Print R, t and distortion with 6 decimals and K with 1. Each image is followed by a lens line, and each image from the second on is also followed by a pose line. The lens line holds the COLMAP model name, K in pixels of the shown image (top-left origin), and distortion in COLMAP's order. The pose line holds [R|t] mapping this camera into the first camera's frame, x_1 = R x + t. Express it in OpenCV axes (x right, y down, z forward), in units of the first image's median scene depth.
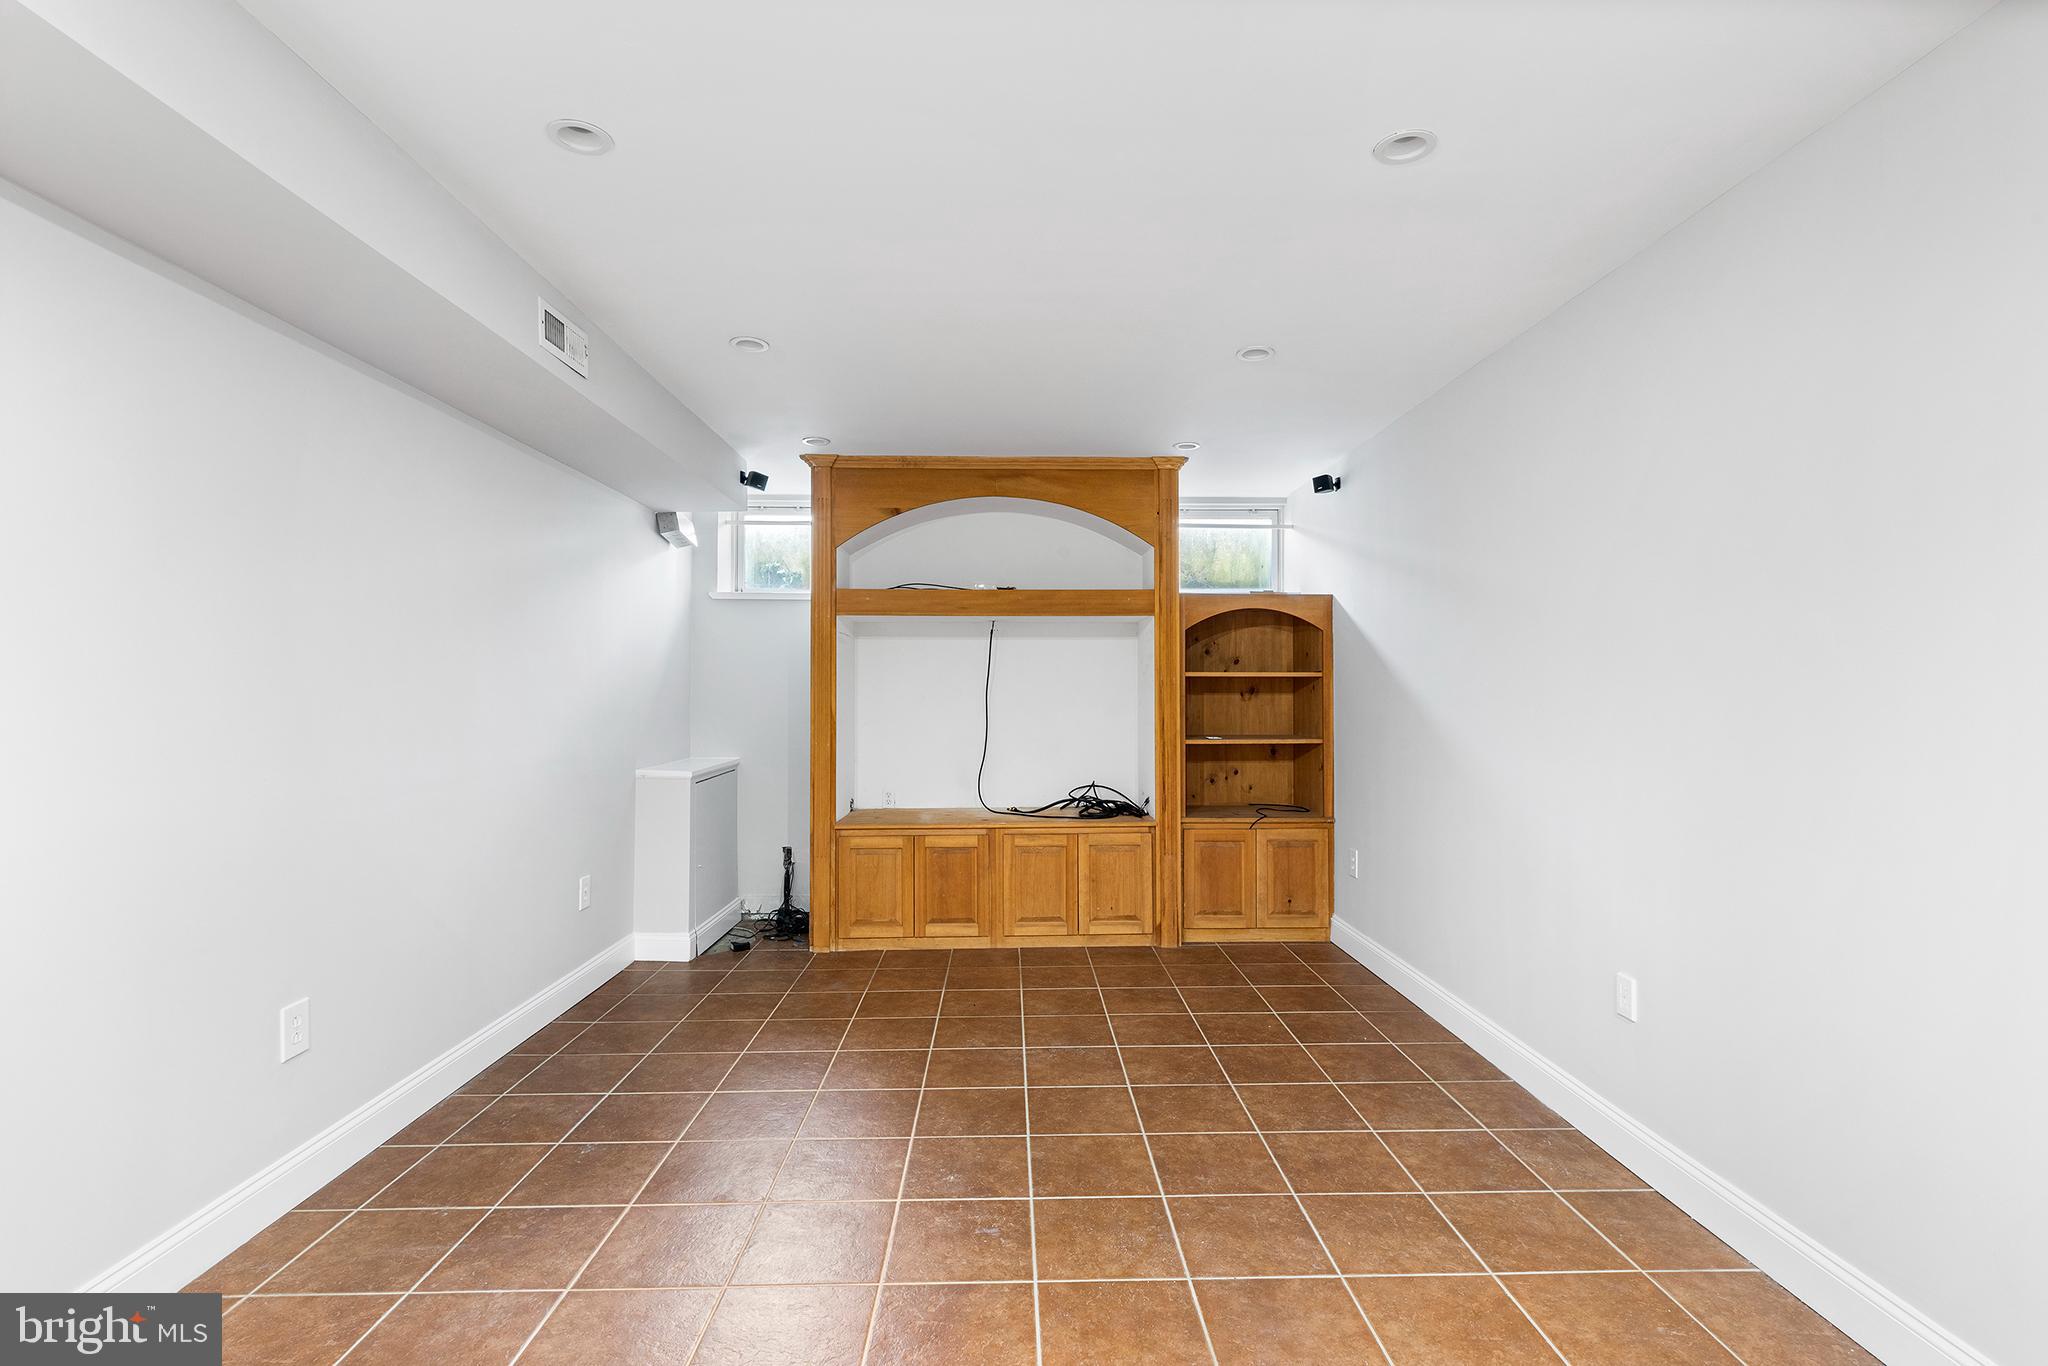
lens RADIAL K [[951.0, 0, 1026.6], [0, 951.0, 686.3], [0, 0, 1]] dist [0.003617, 0.000208]
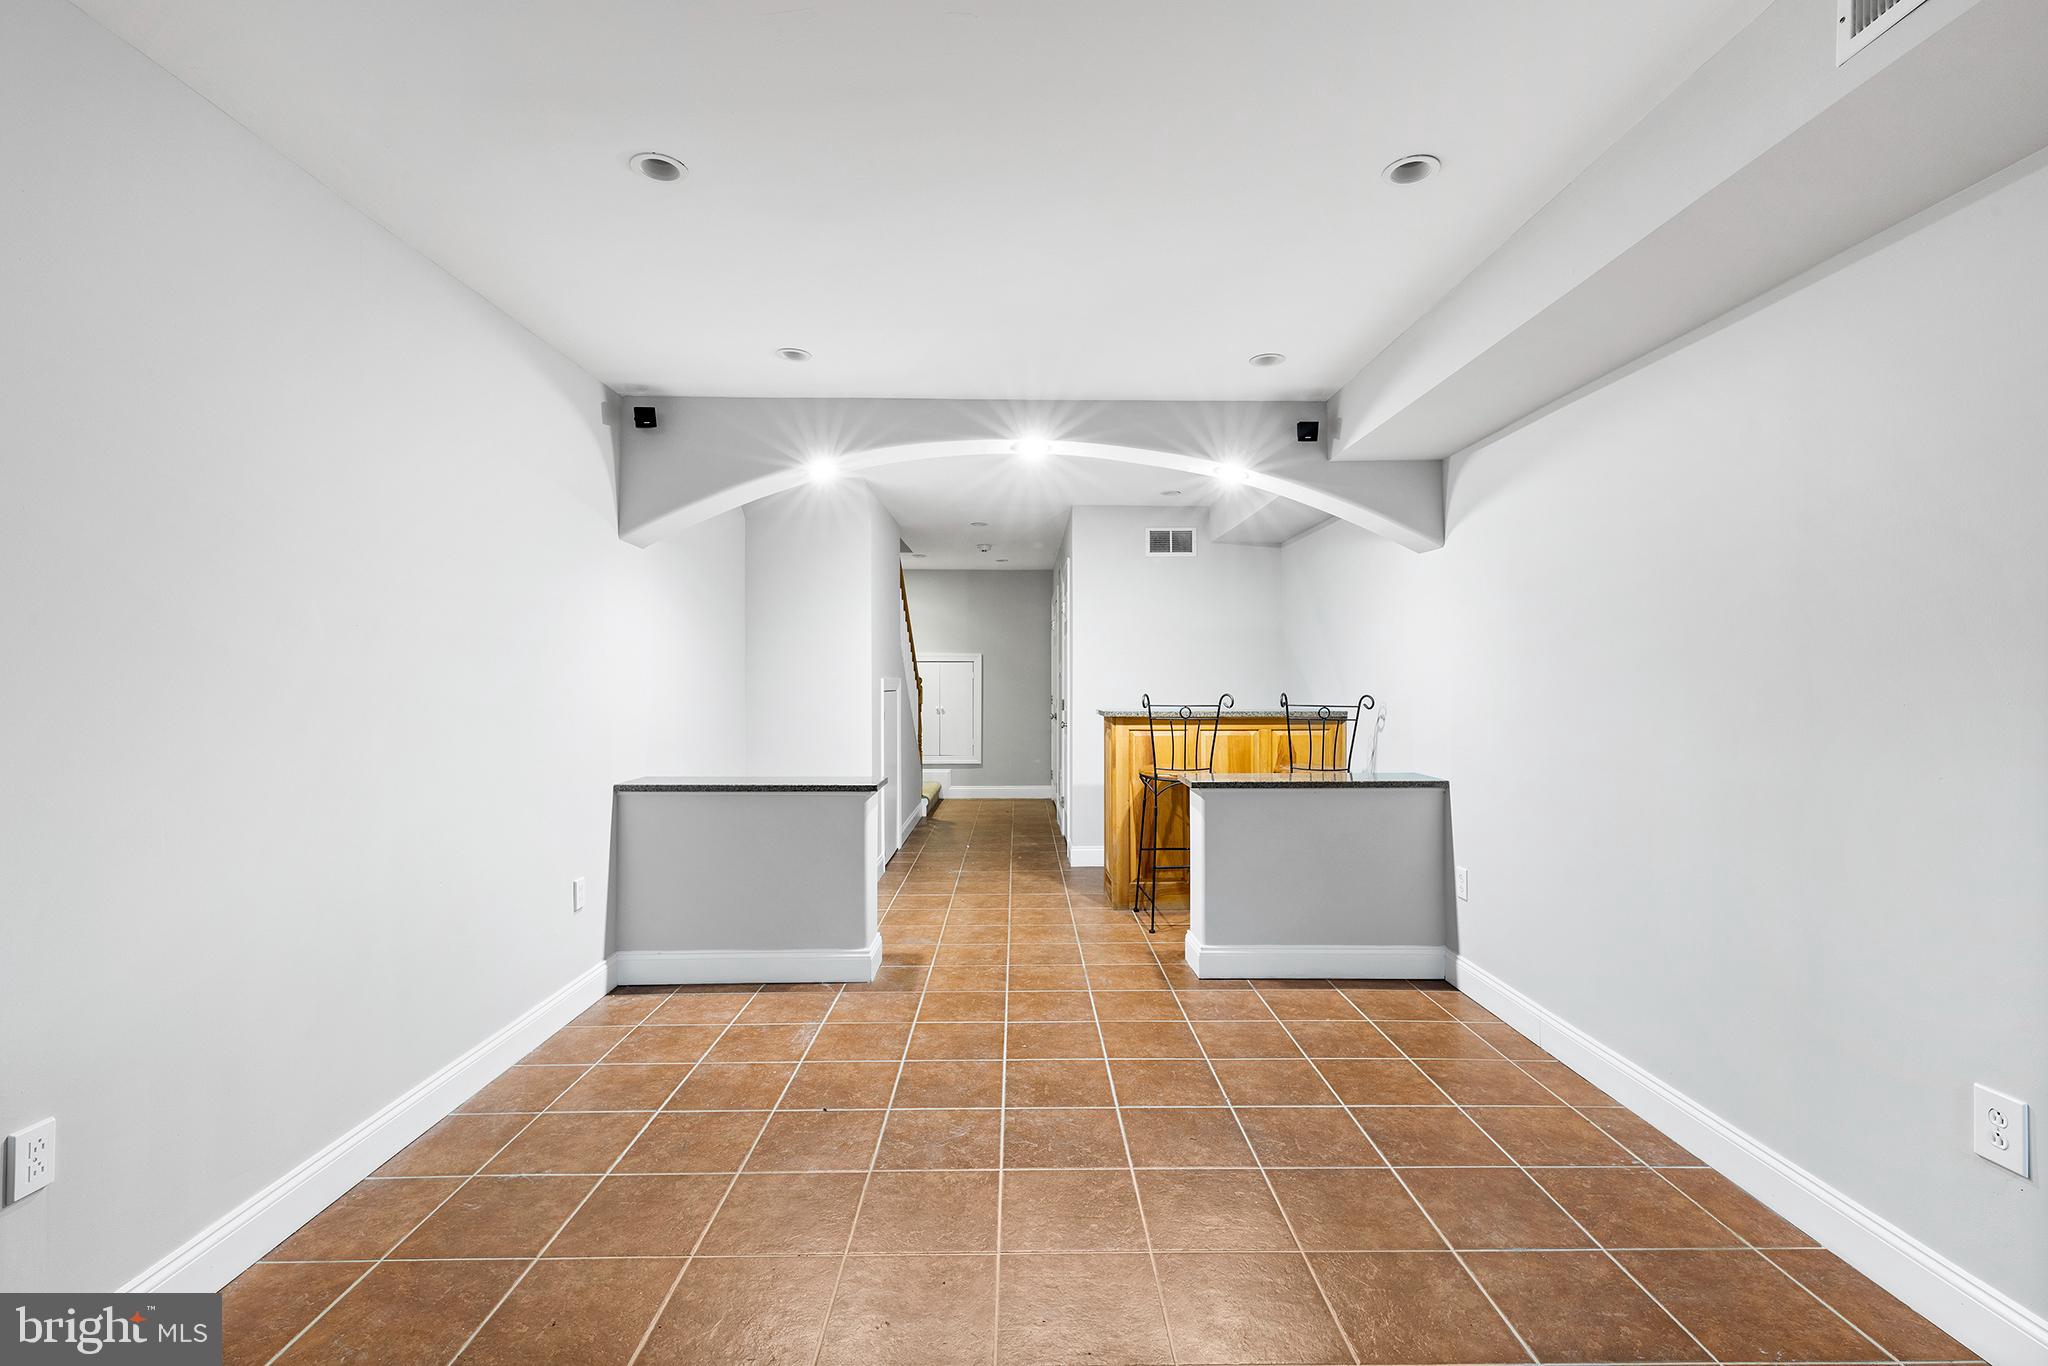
lens RADIAL K [[951.0, 0, 1024.5], [0, 951.0, 681.8], [0, 0, 1]] dist [0.003617, 0.000208]
pose [[-0.999939, -0.000135, 0.011017, -0.030056], [-0.000242, 0.999953, -0.009725, 0.029130], [-0.011016, -0.009728, -0.999892, 2.113813]]
